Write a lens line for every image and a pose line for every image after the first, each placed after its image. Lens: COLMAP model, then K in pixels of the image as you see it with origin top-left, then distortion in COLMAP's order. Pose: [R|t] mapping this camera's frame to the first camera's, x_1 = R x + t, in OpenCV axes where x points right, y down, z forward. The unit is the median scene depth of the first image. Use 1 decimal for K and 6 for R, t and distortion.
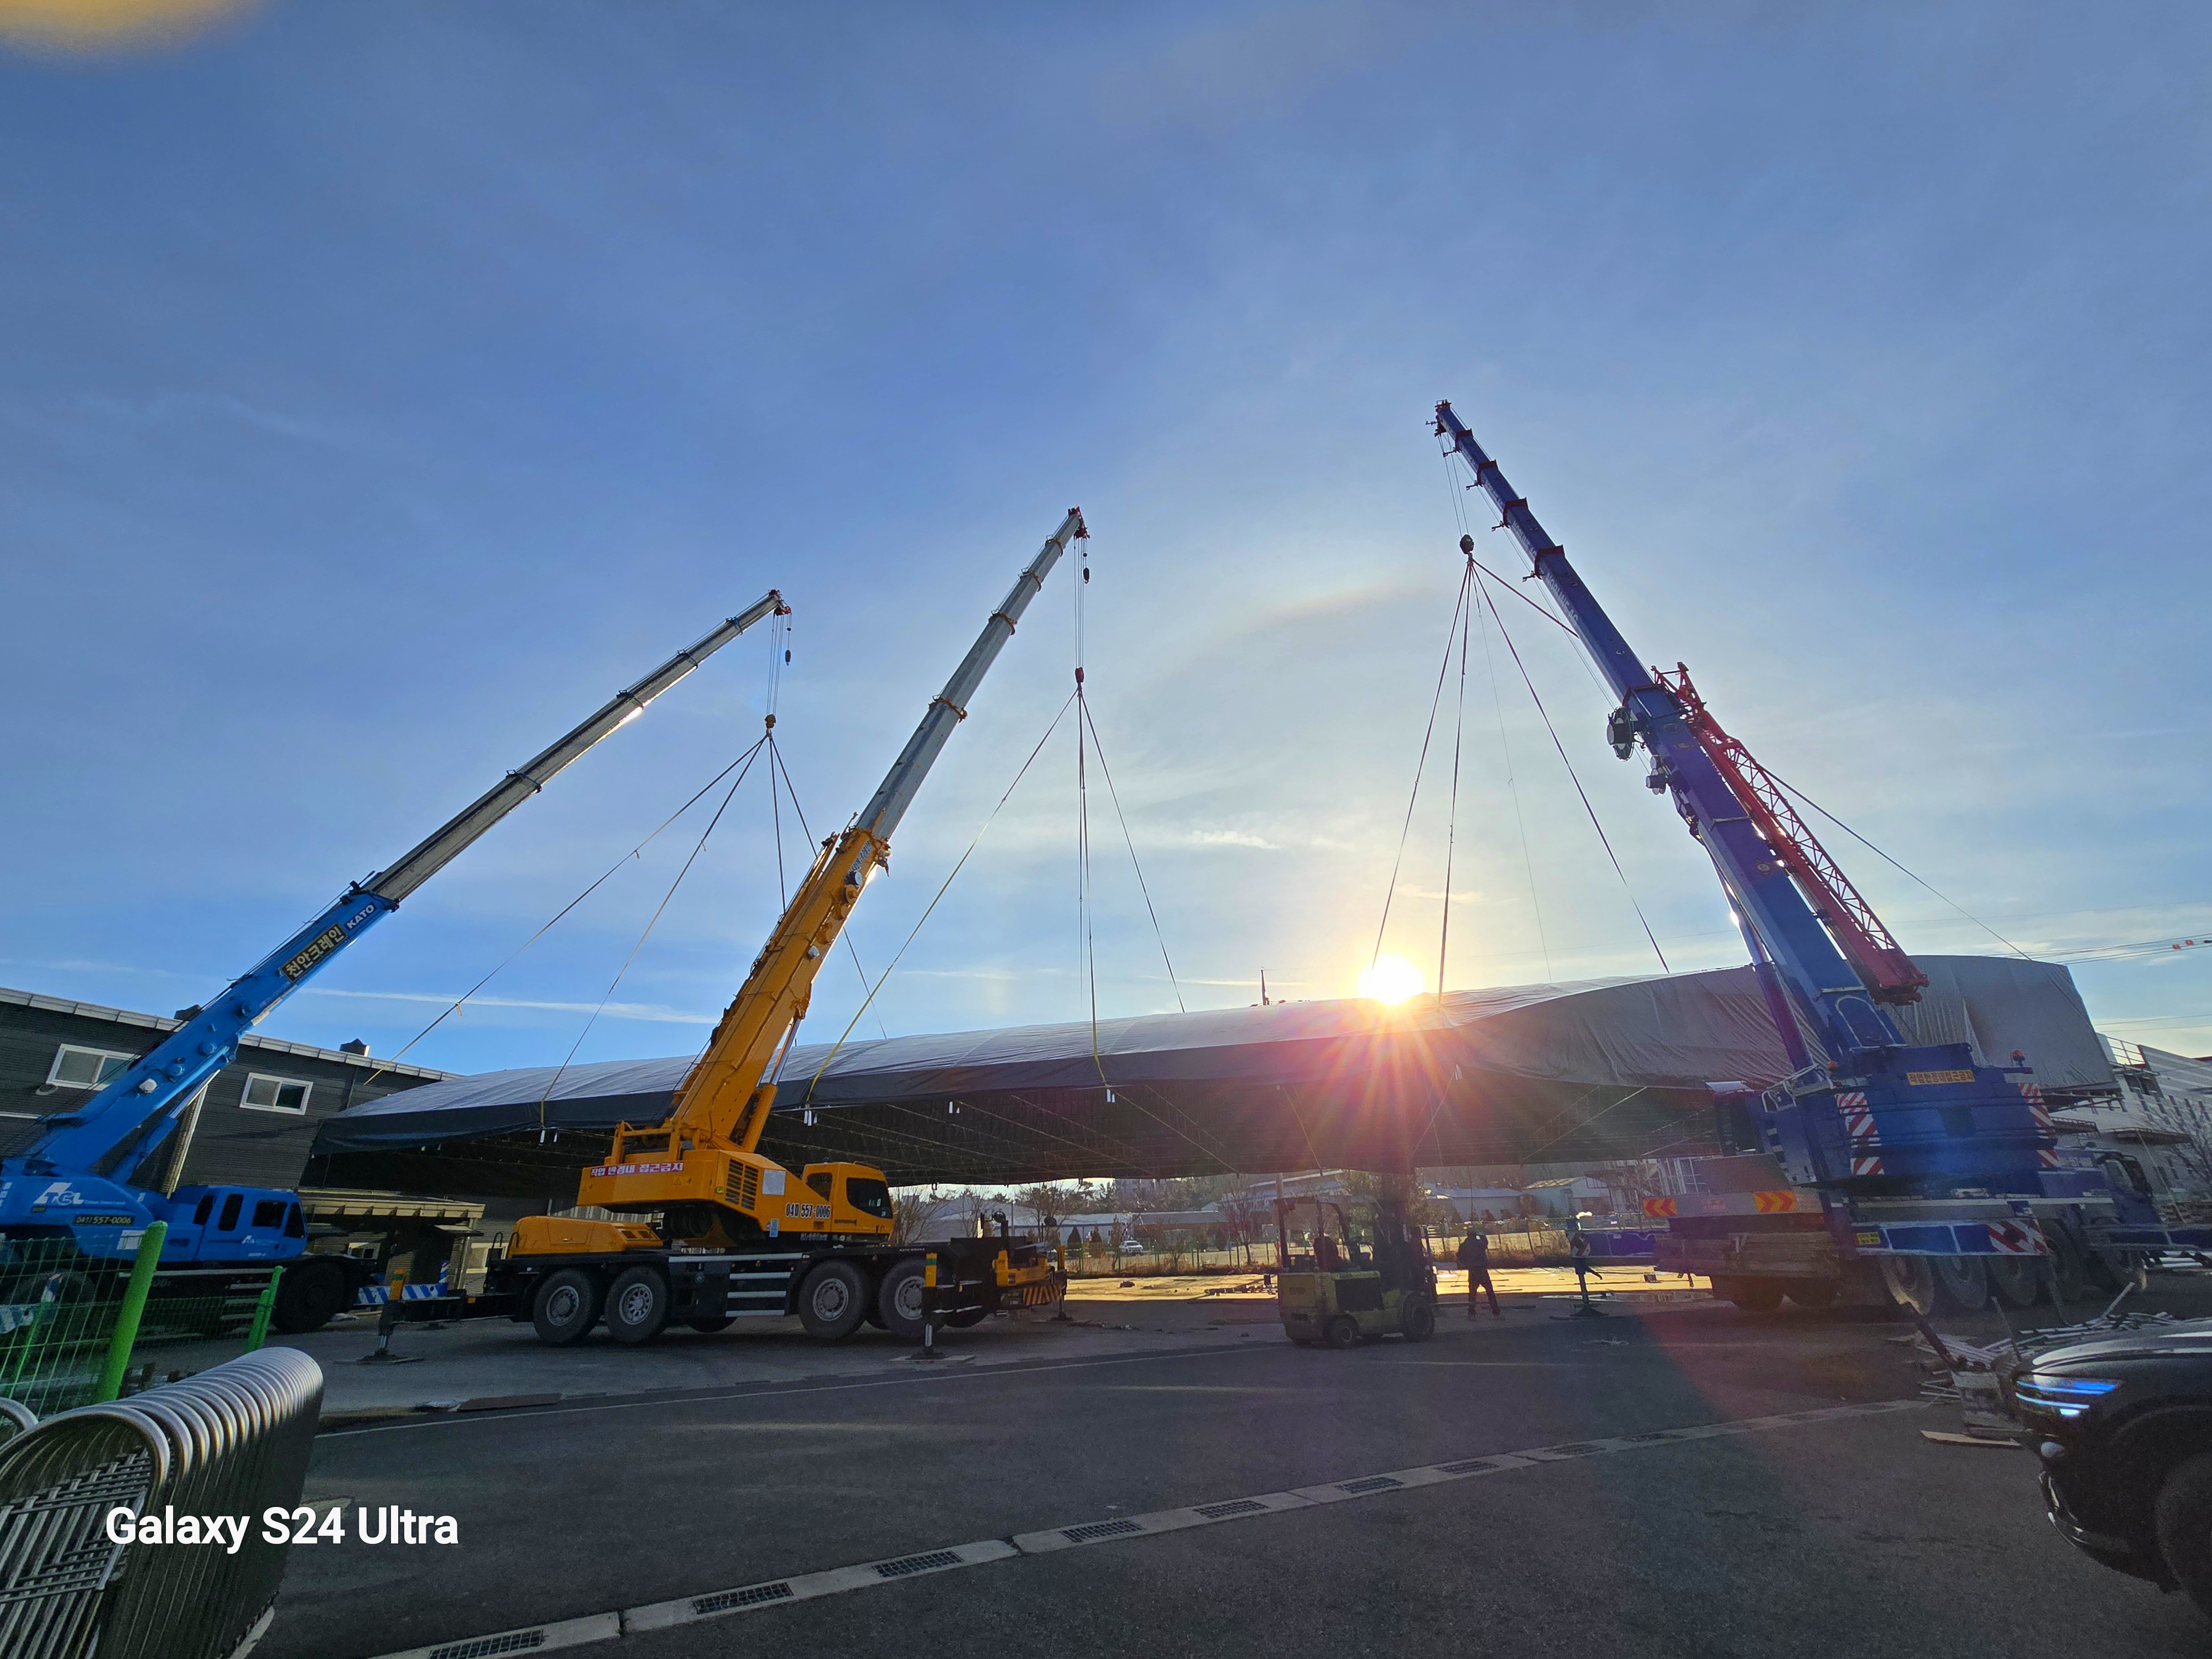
lens RADIAL K [[976.4, 0, 1106.0], [0, 976.4, 829.5], [0, 0, 1]] dist [0.000461, 0.000588]
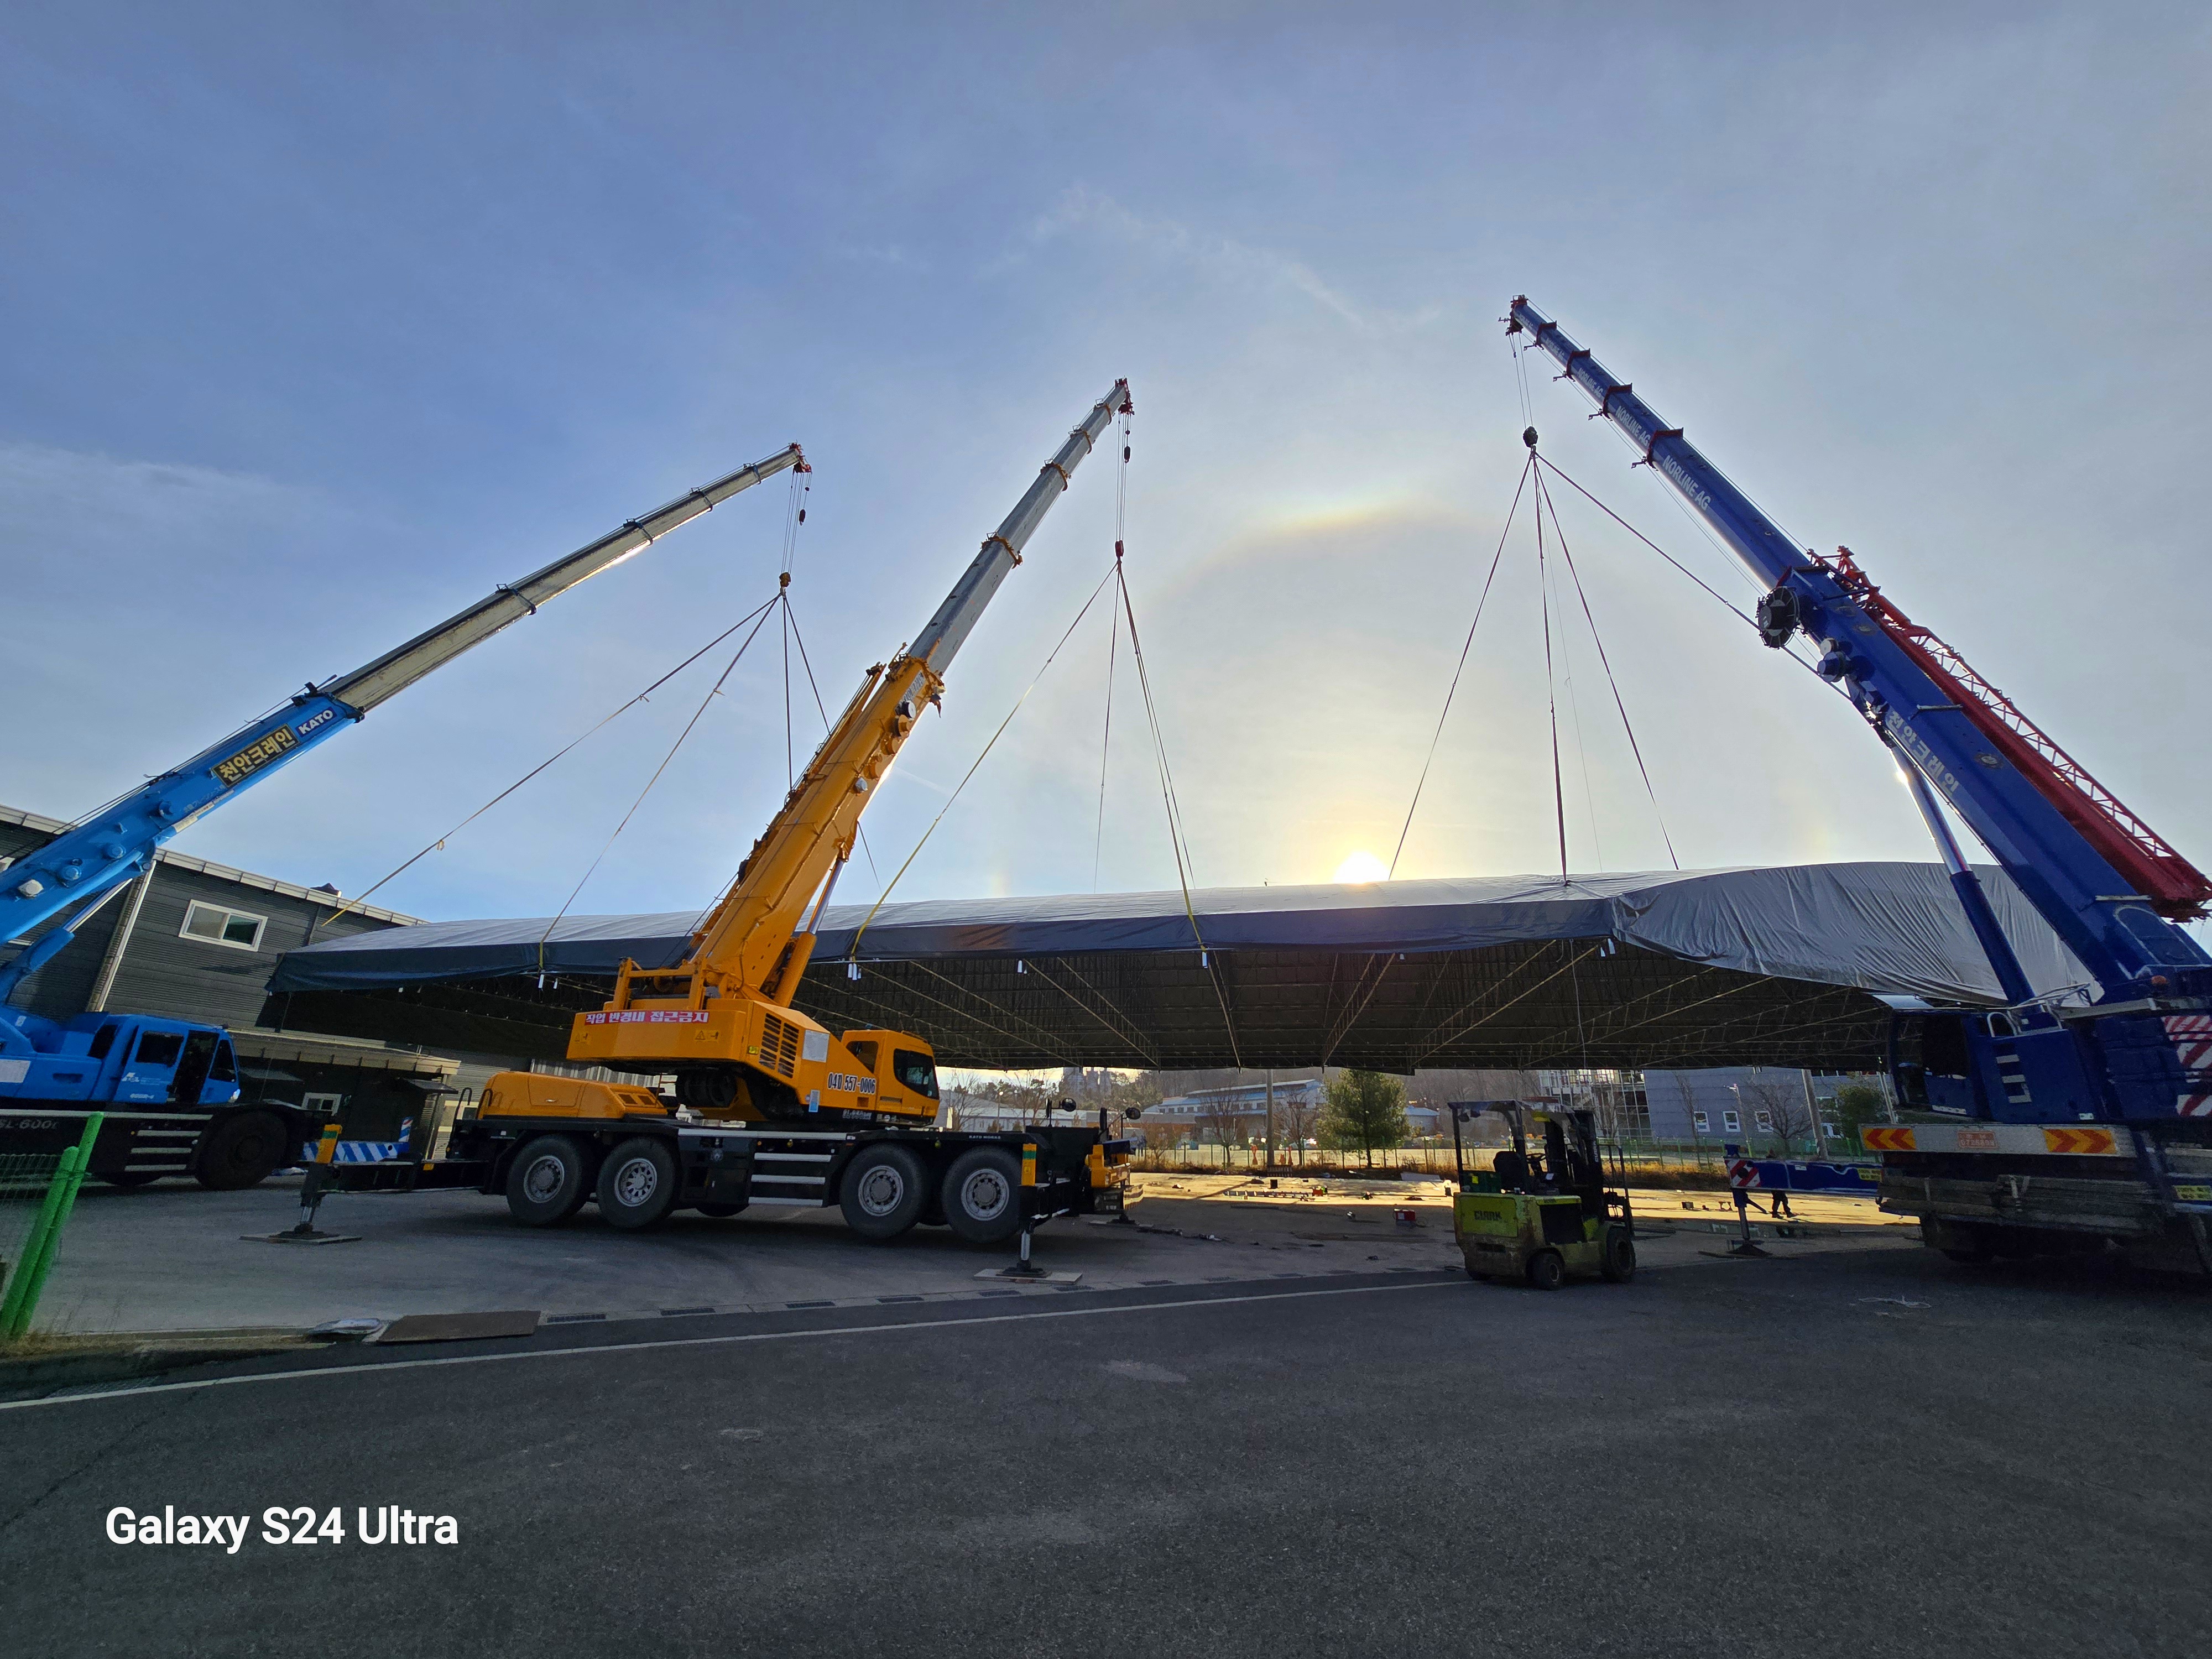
lens RADIAL K [[907.9, 0, 1106.0], [0, 907.9, 829.5], [0, 0, 1]] dist [-0.001830, 0.003022]
pose [[0.996680, 0.070298, 0.041081, -0.130069], [-0.073125, 0.994725, 0.071940, 0.100133], [-0.035807, -0.074706, 0.996563, 0.230808]]
